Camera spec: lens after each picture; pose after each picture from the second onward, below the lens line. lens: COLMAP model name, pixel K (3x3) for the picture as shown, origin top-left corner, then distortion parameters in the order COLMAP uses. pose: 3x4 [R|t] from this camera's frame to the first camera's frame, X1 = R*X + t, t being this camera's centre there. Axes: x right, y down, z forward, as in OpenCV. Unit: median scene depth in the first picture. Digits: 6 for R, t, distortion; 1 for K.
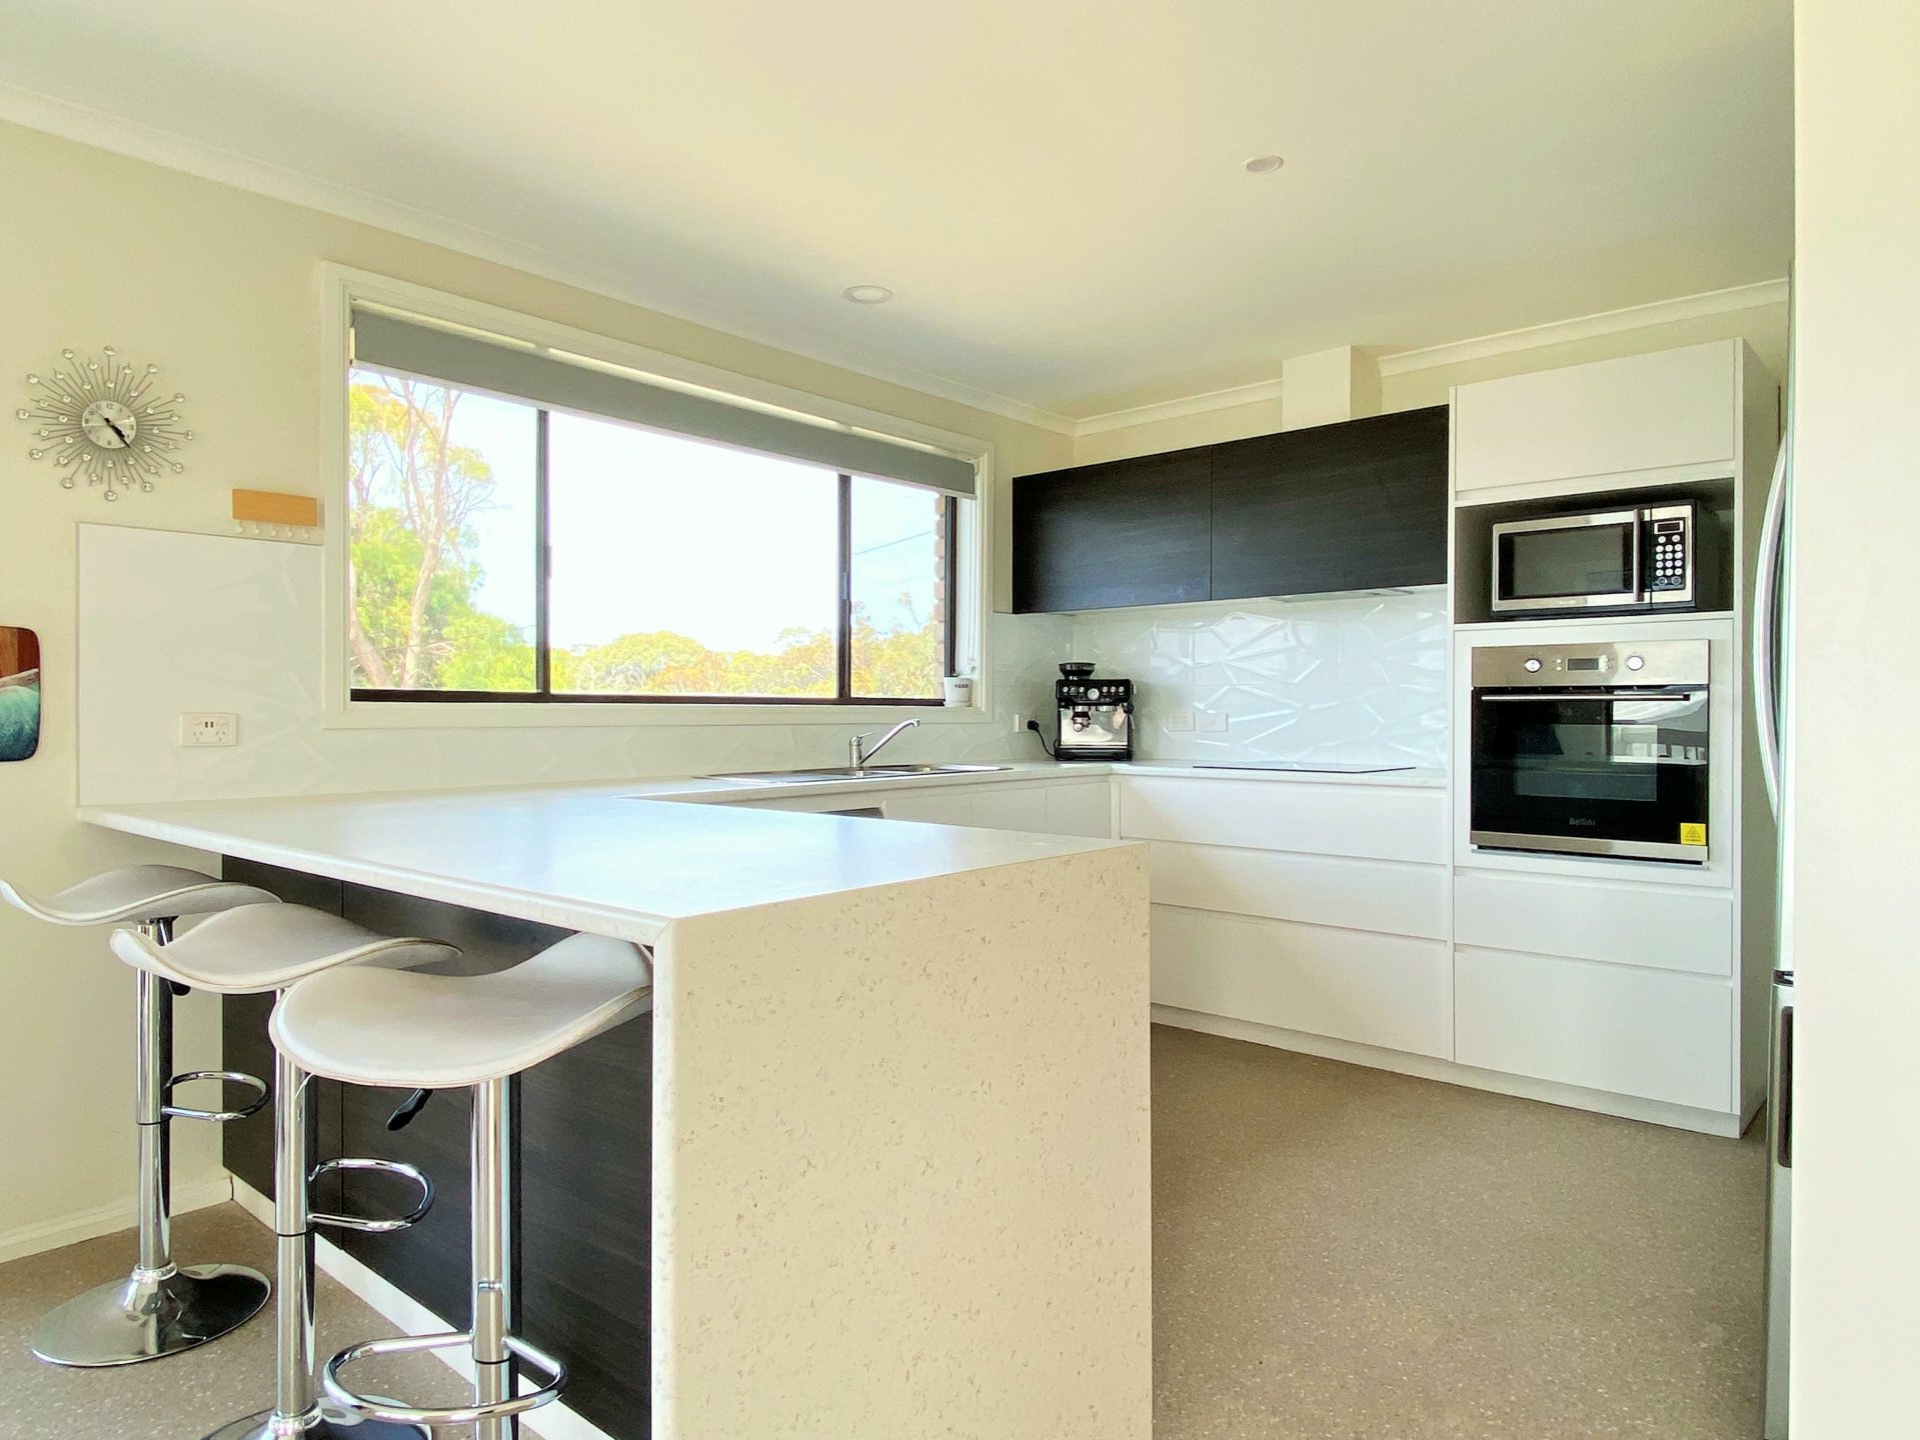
lens RADIAL K [[1213.8, 0, 948.2], [0, 1213.8, 712.2], [0, 0, 1]] dist [0.000159, -0.023325]
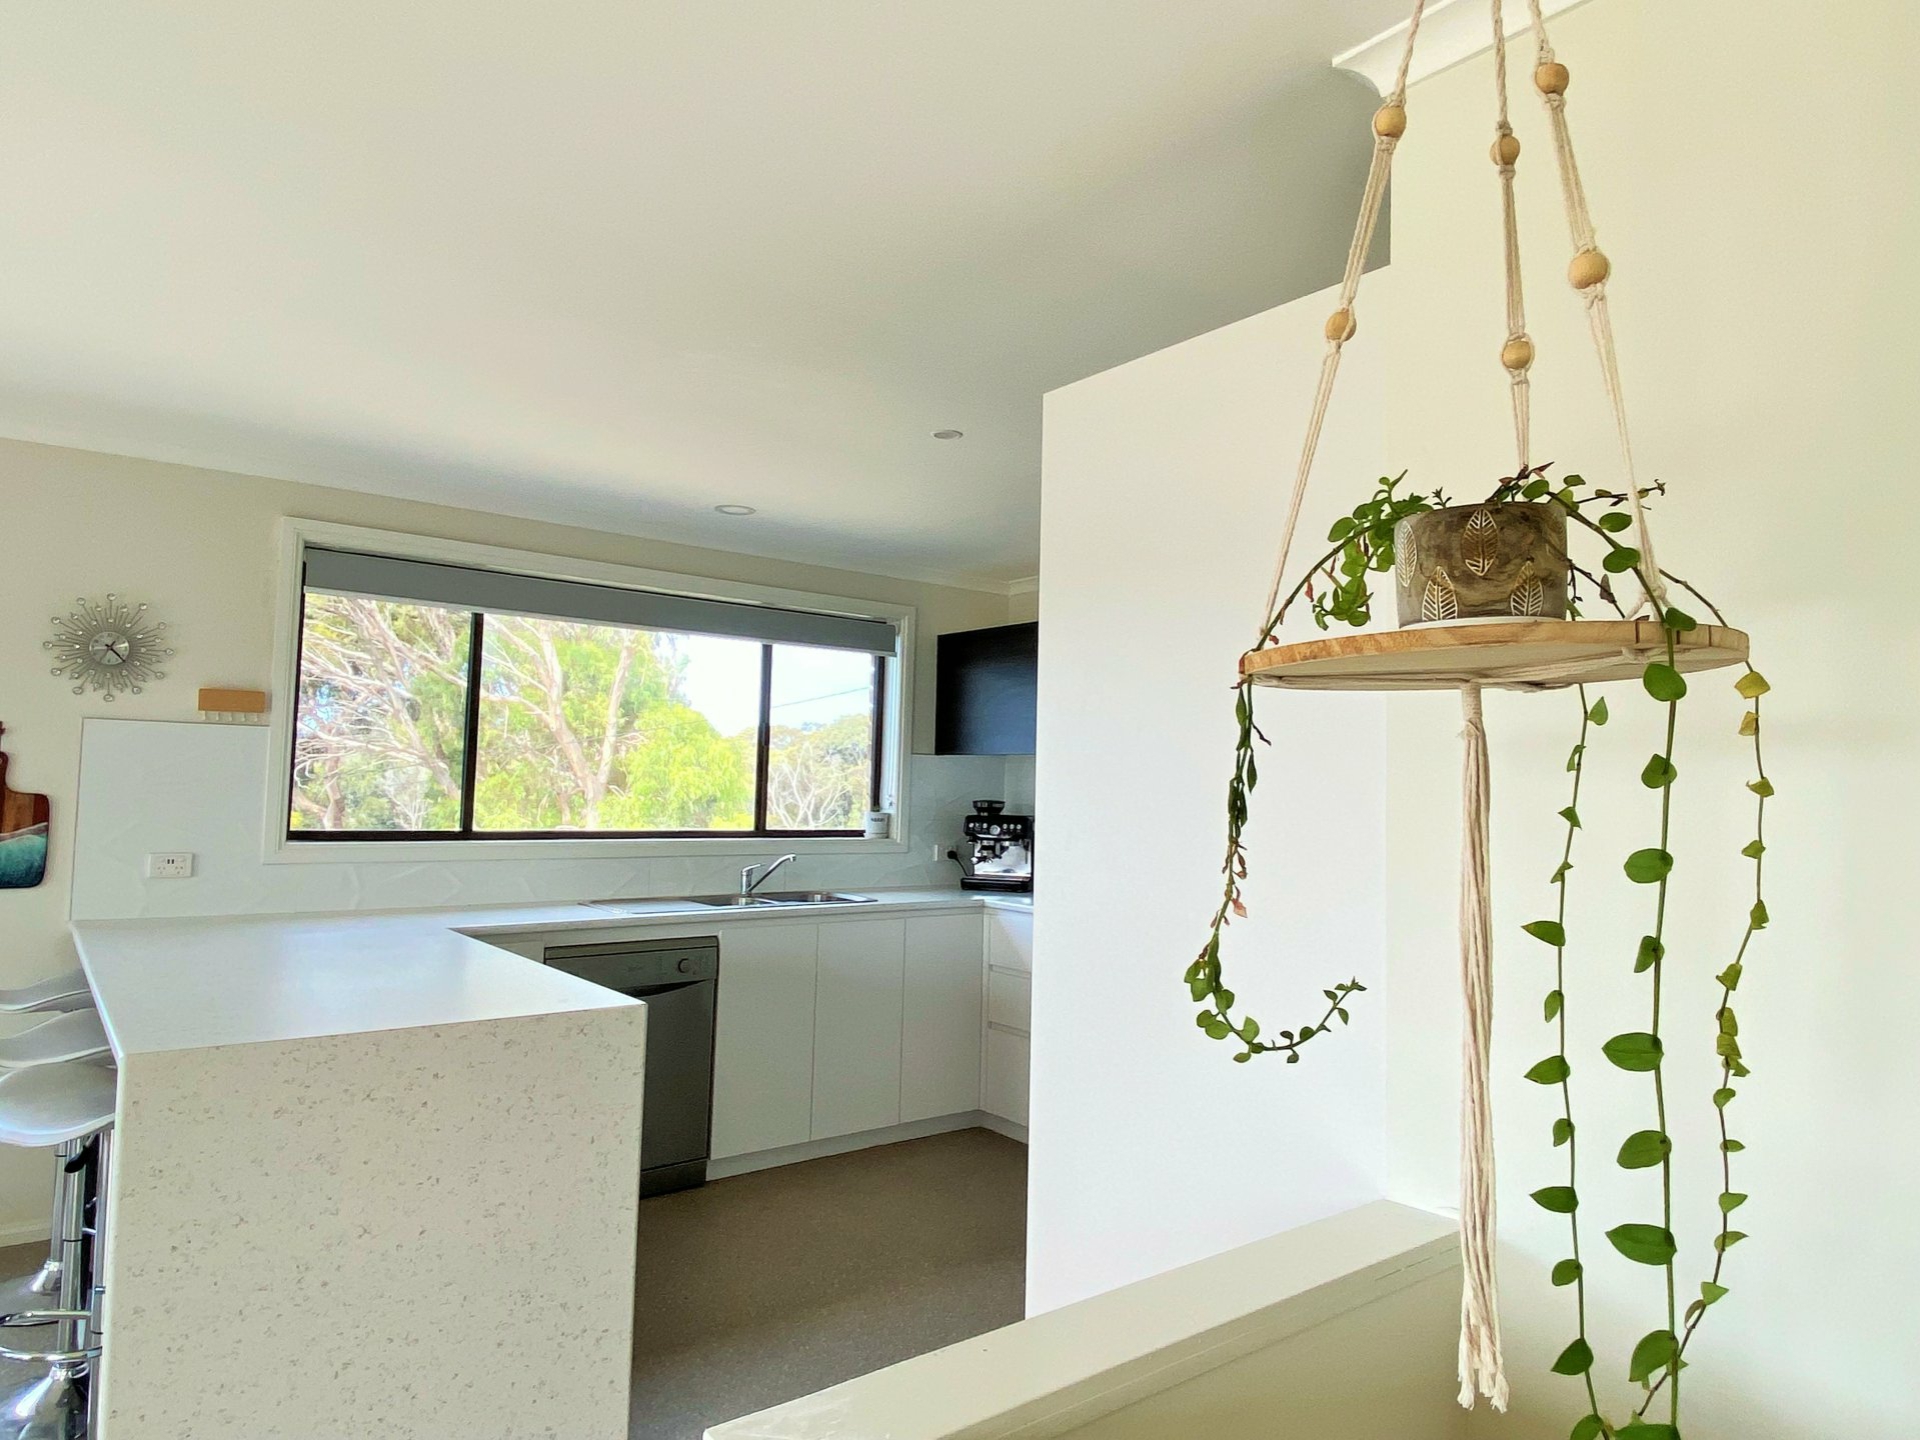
lens RADIAL K [[1213.8, 0, 977.3], [0, 1213.8, 724.9], [0, 0, 1]] dist [0.000159, -0.023325]
pose [[0.979970, 0.014584, -0.198610, 0.361842], [-0.024084, 0.998674, -0.045500, -0.067598], [0.197683, 0.049372, 0.979022, -0.110703]]
